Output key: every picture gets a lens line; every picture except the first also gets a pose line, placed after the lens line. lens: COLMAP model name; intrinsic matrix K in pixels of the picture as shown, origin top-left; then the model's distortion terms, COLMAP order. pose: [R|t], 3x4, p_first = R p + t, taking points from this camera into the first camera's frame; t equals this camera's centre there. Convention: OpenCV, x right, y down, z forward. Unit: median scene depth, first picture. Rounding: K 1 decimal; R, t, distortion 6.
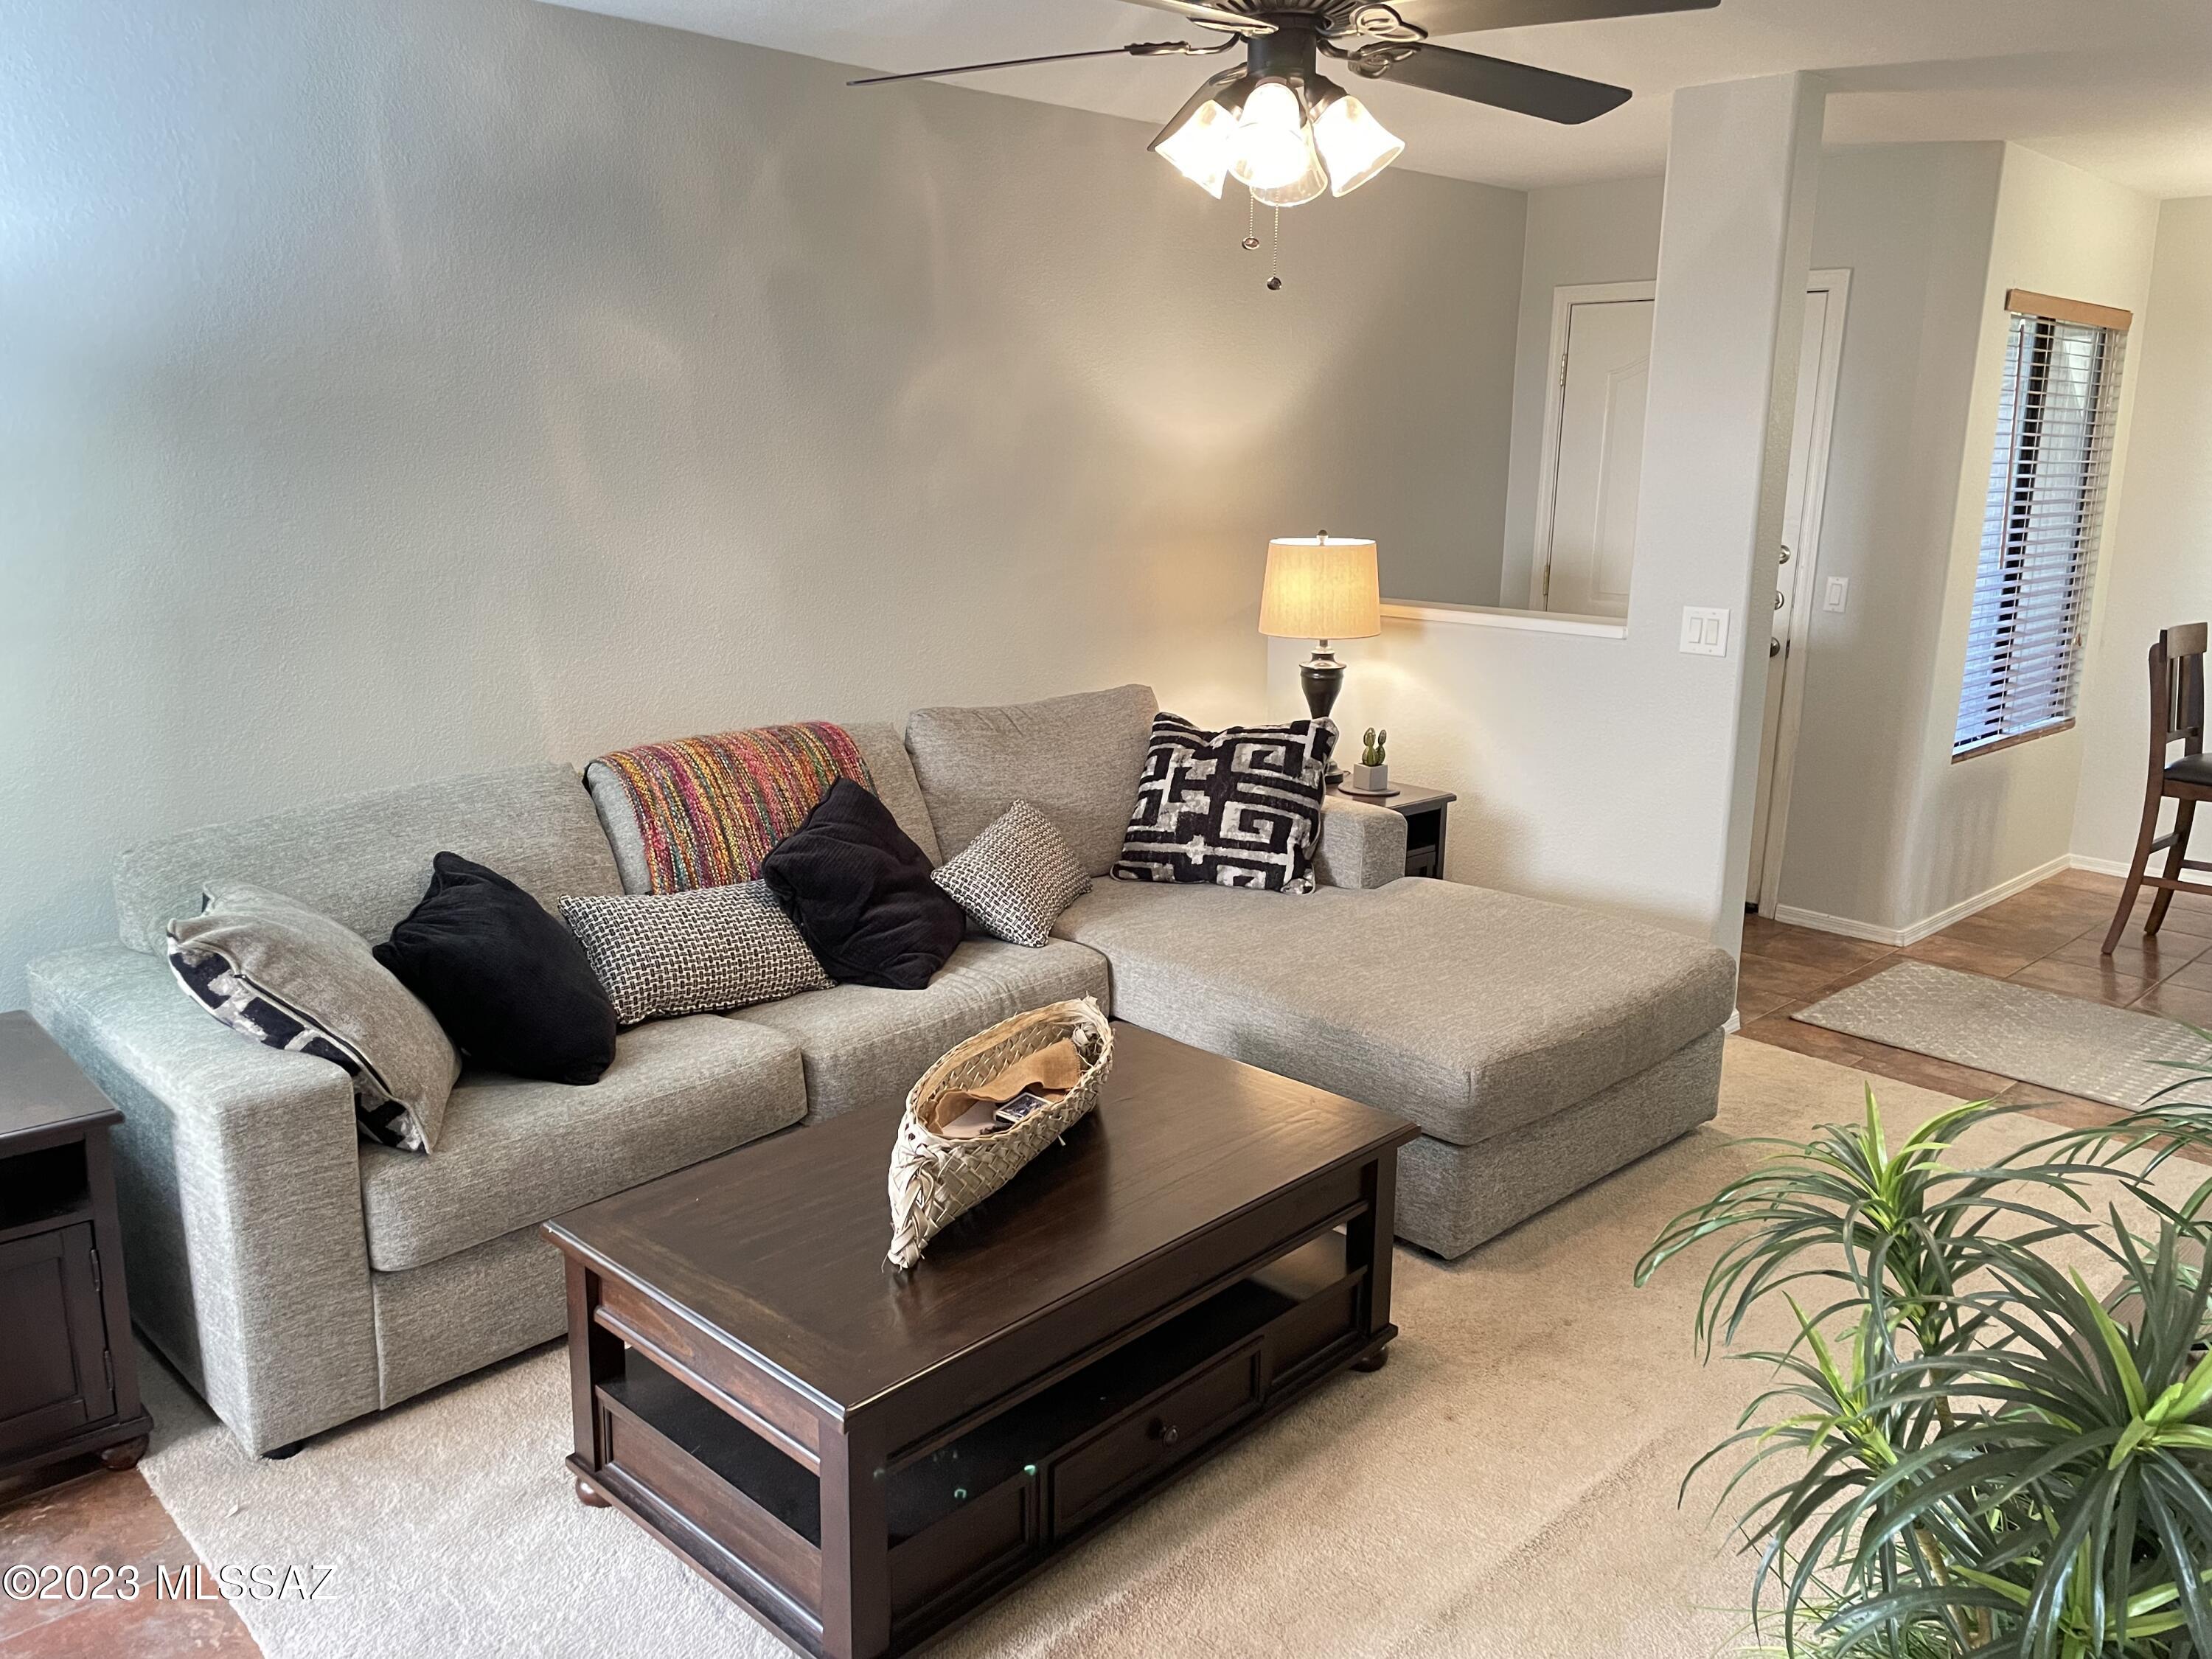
lens RADIAL K [[1666.8, 0, 1122.1], [0, 1666.8, 821.5], [0, 0, 1]] dist [0.094999, -0.120350]
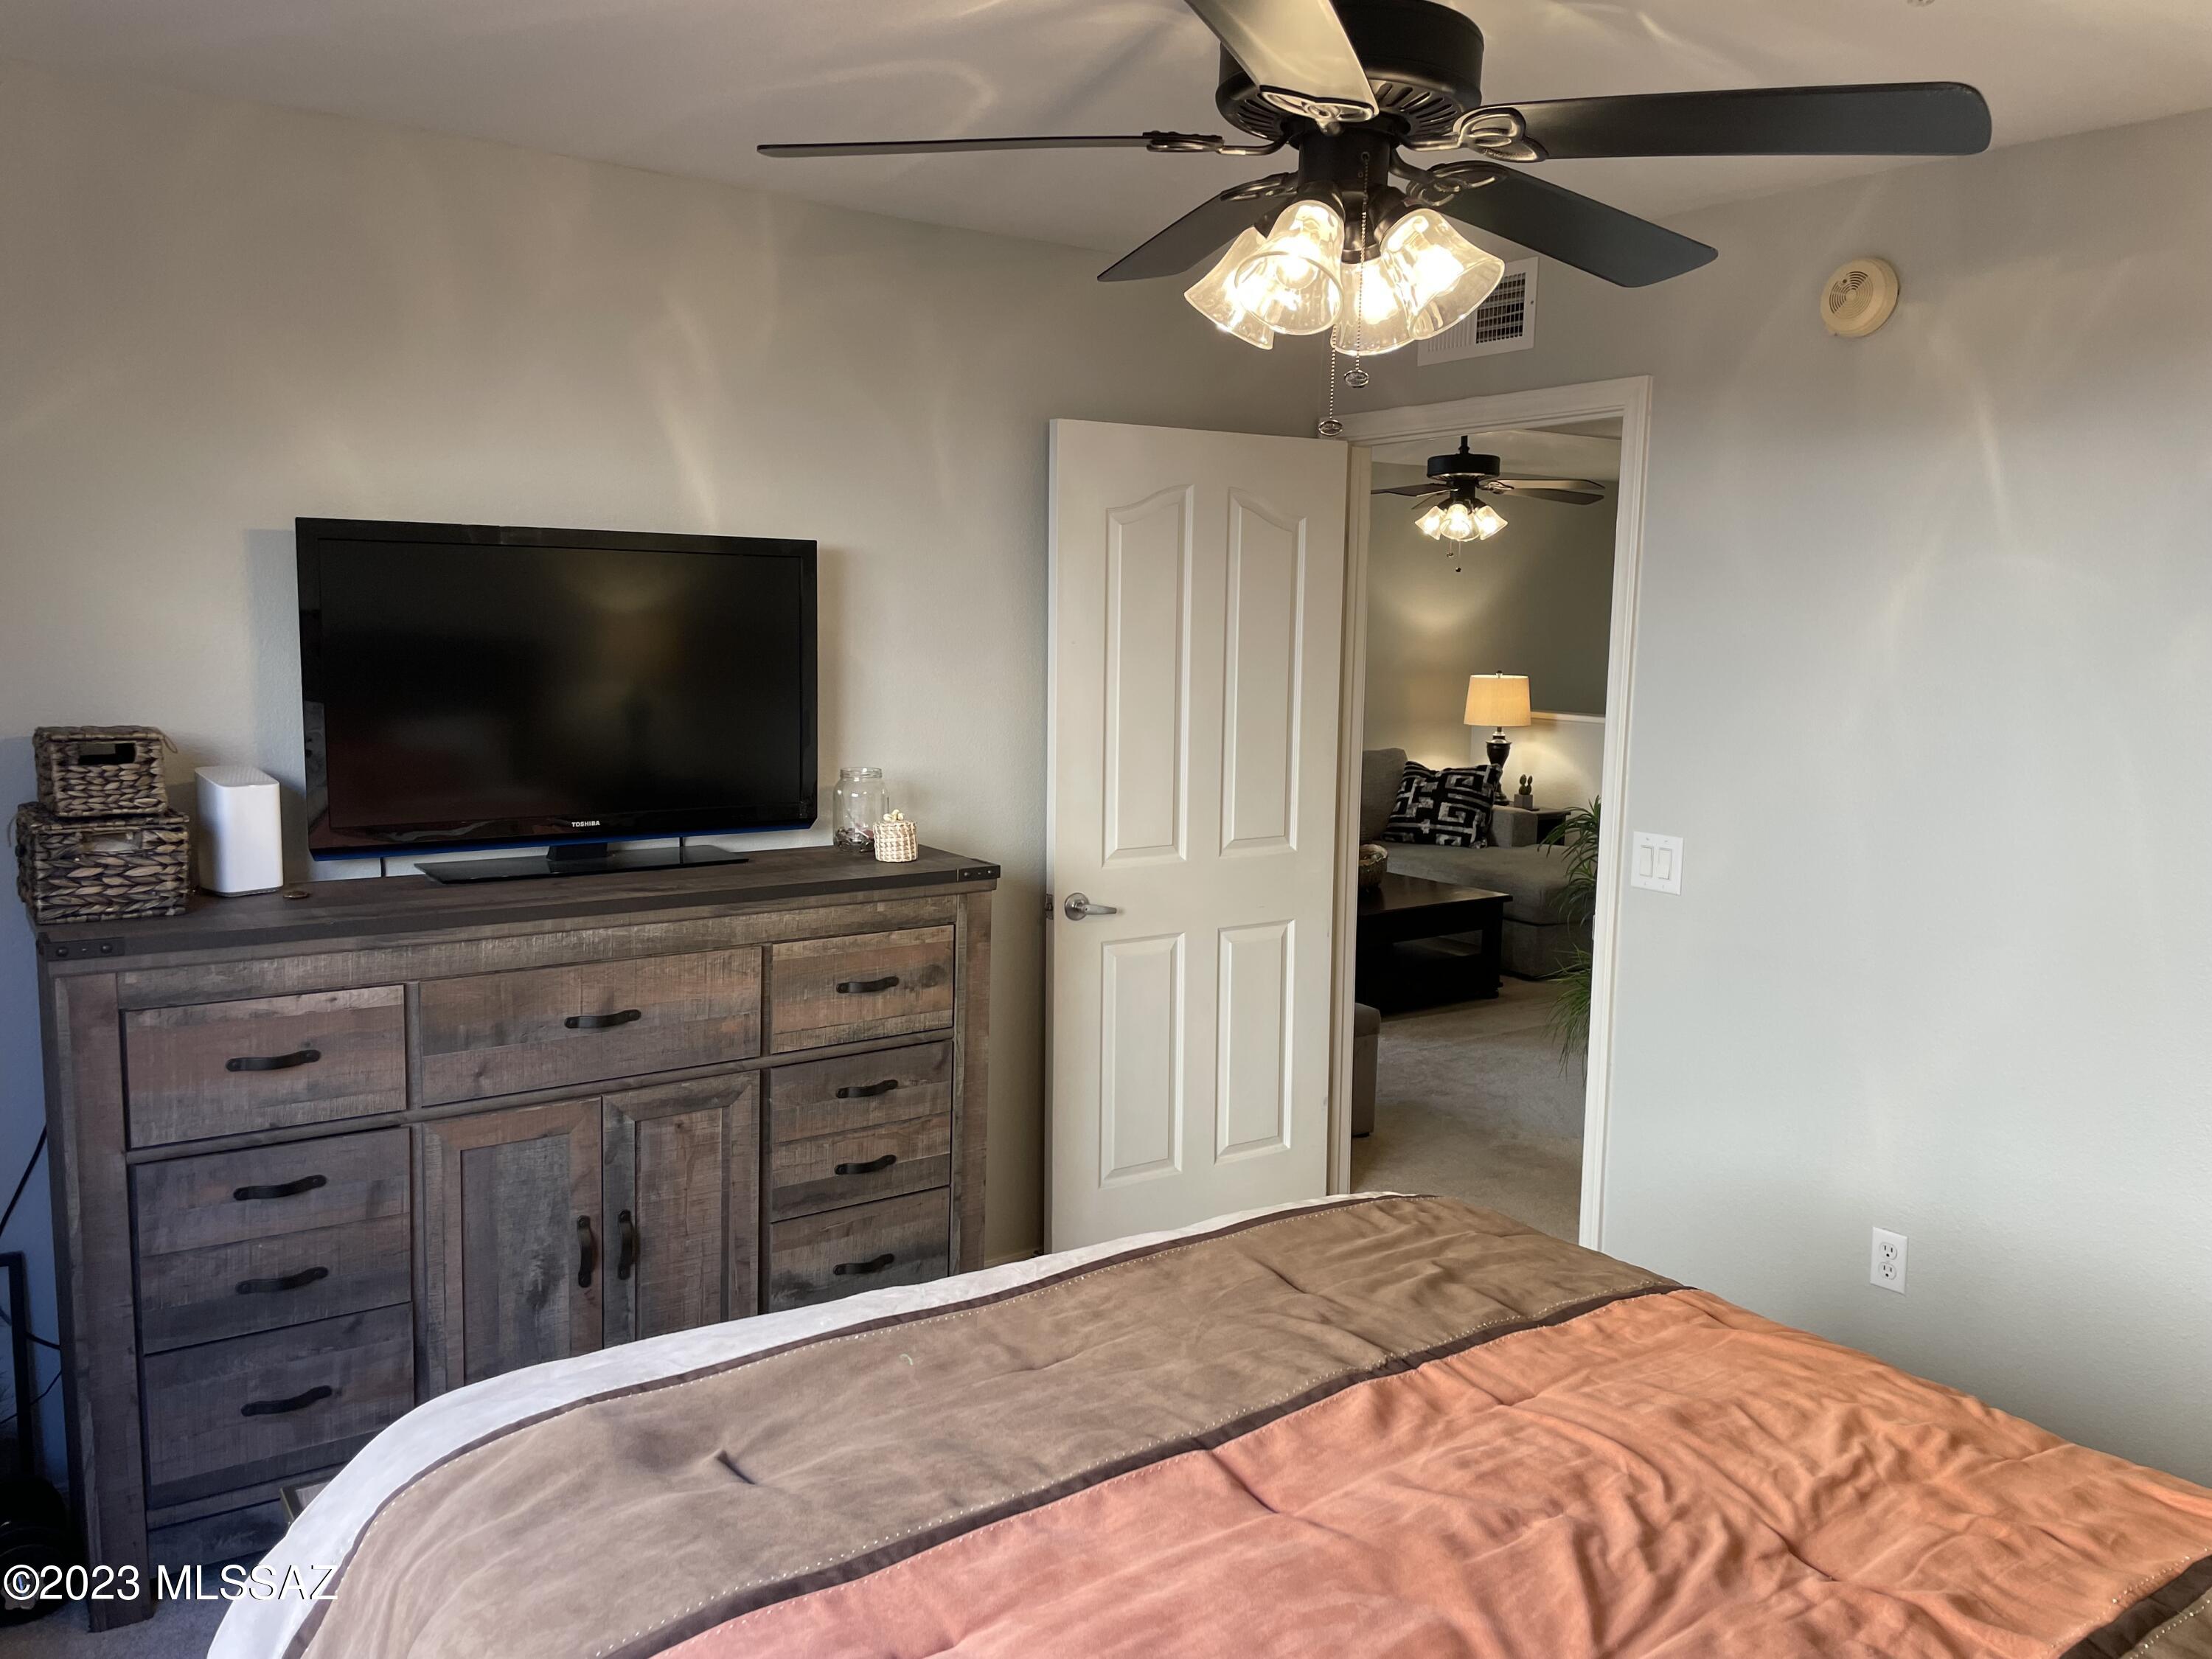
lens RADIAL K [[1666.8, 0, 1102.0], [0, 1666.8, 820.6], [0, 0, 1]] dist [0.094999, -0.120350]
pose [[0.987375, 0.030027, -0.155528, -0.043351], [-0.045671, 0.994137, -0.098009, 0.366130], [0.151673, 0.103875, 0.982957, -1.661087]]
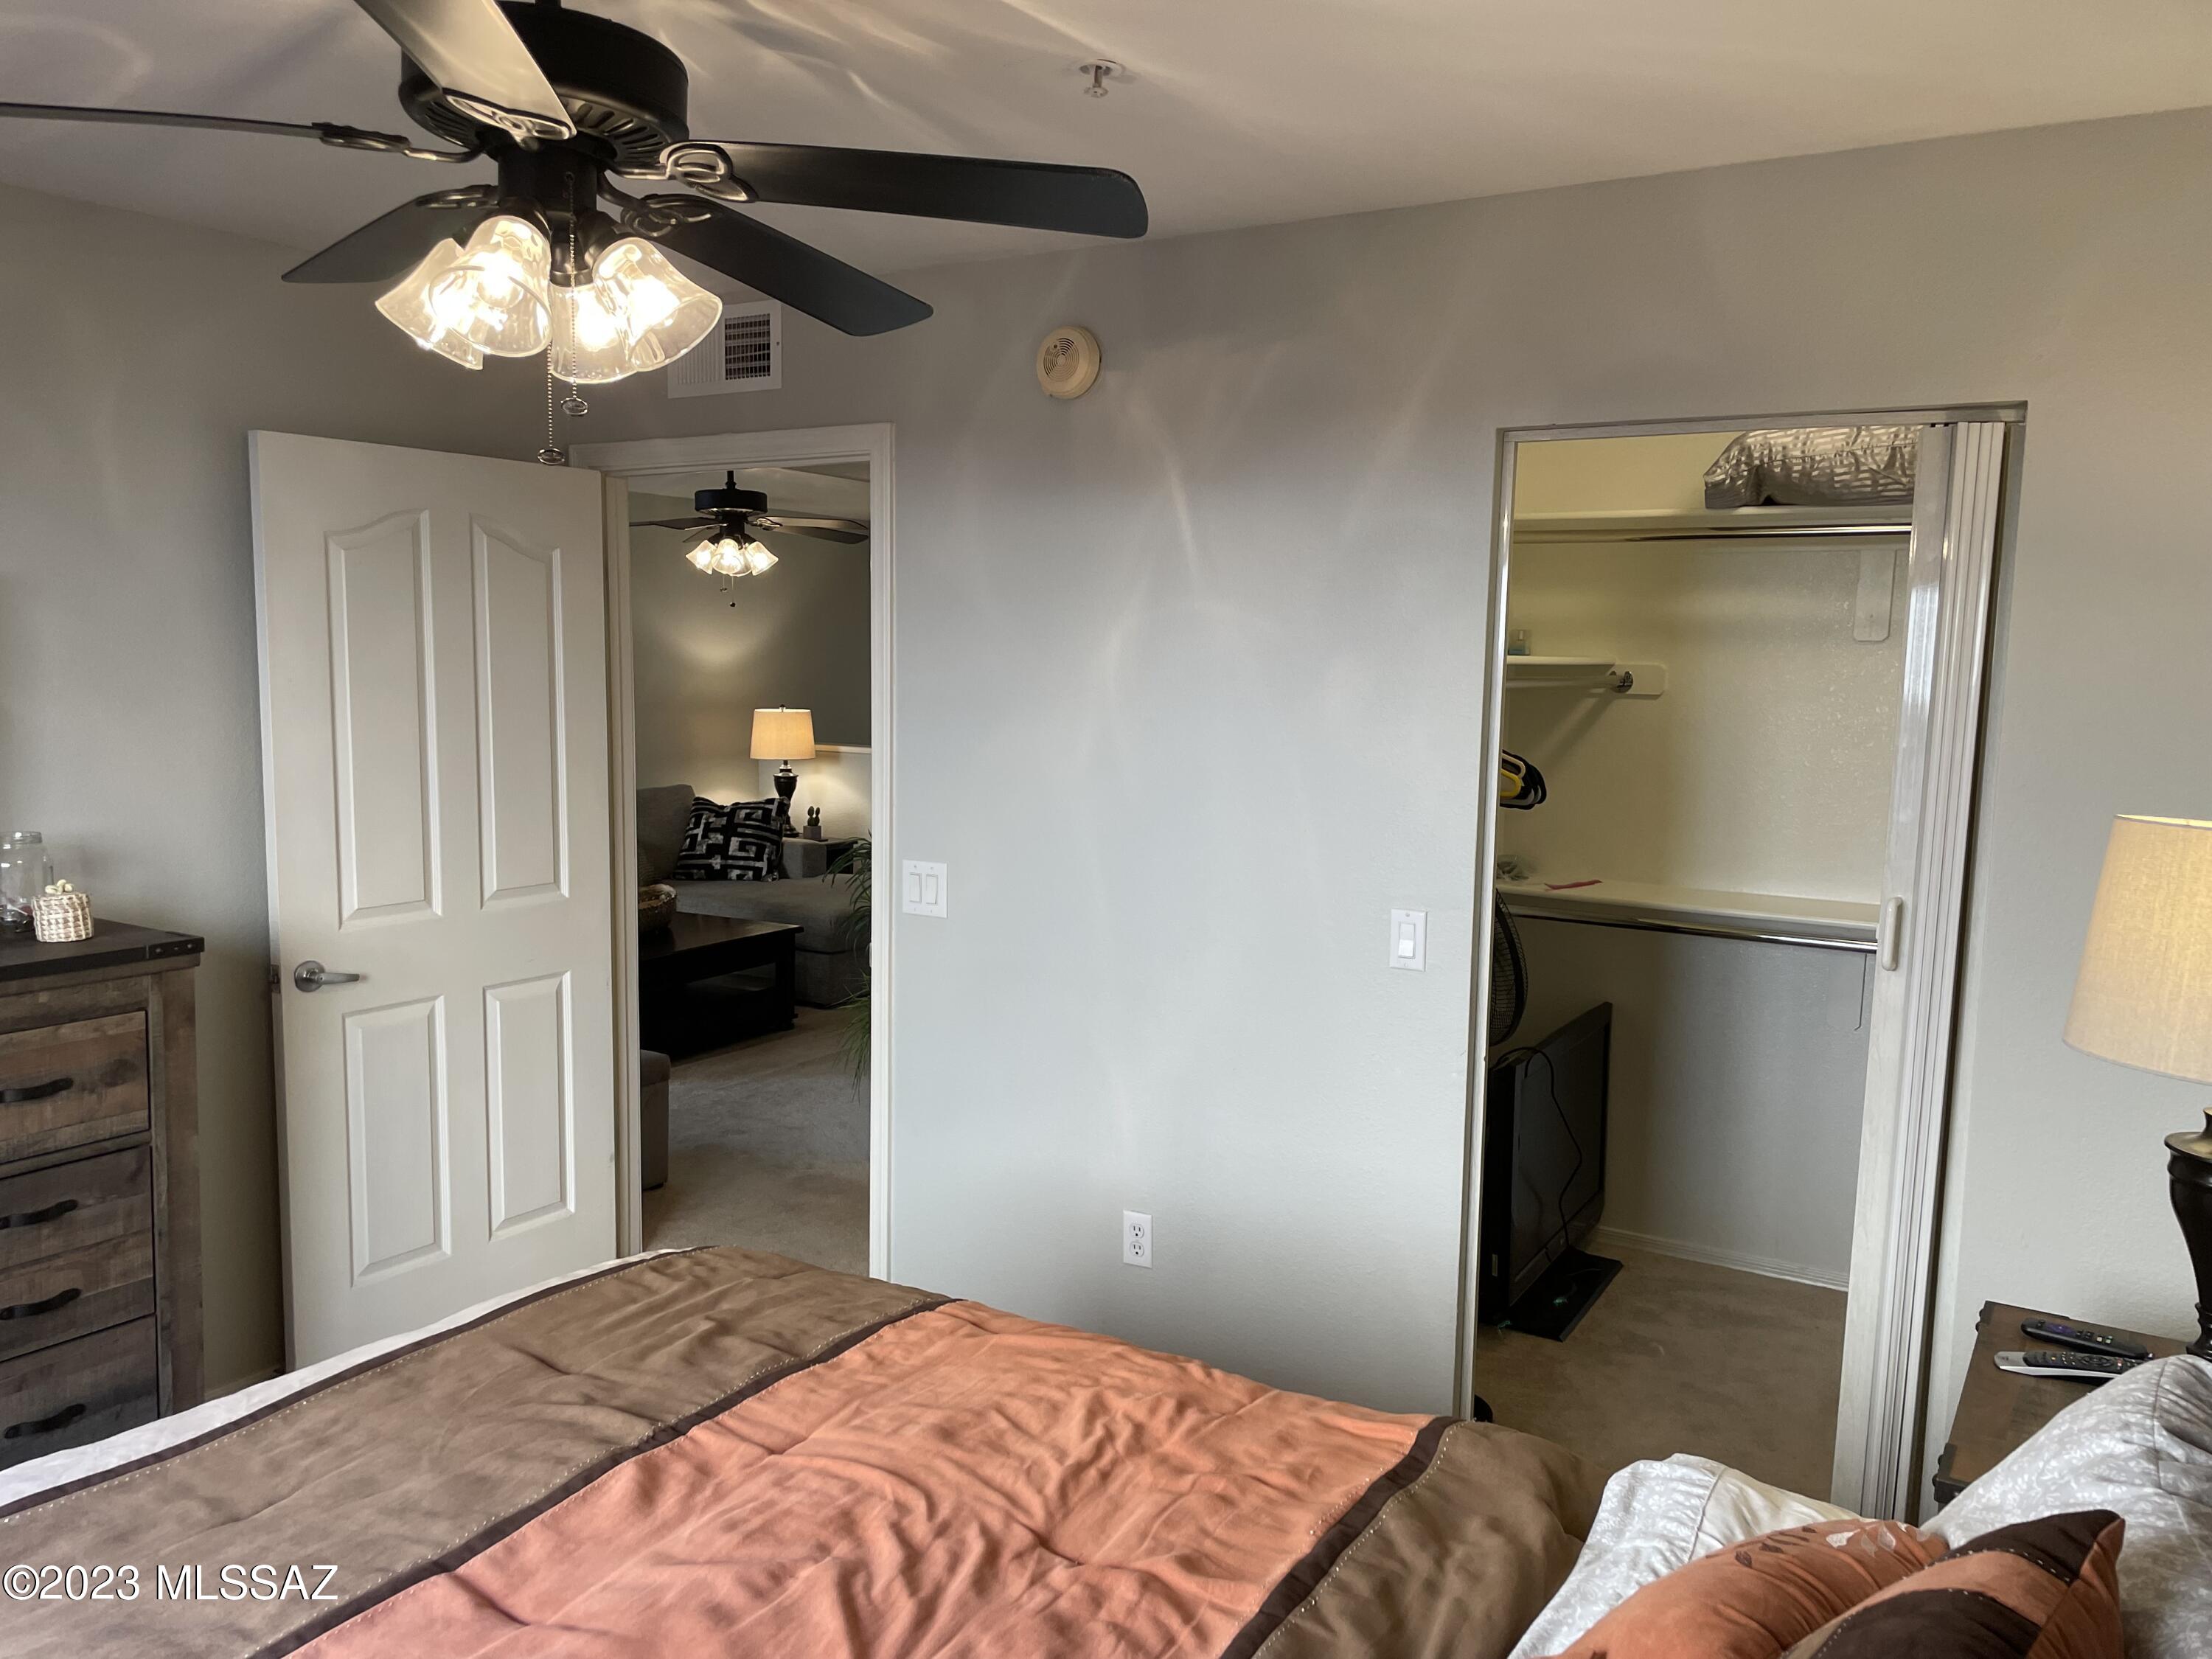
lens RADIAL K [[1666.8, 0, 1077.8], [0, 1666.8, 822.9], [0, 0, 1]] dist [0.094999, -0.120350]
pose [[0.971099, -0.016753, 0.238088, -0.018025], [0.045537, 0.992215, -0.115915, 0.359740], [-0.234293, 0.123407, 0.964302, -1.647450]]
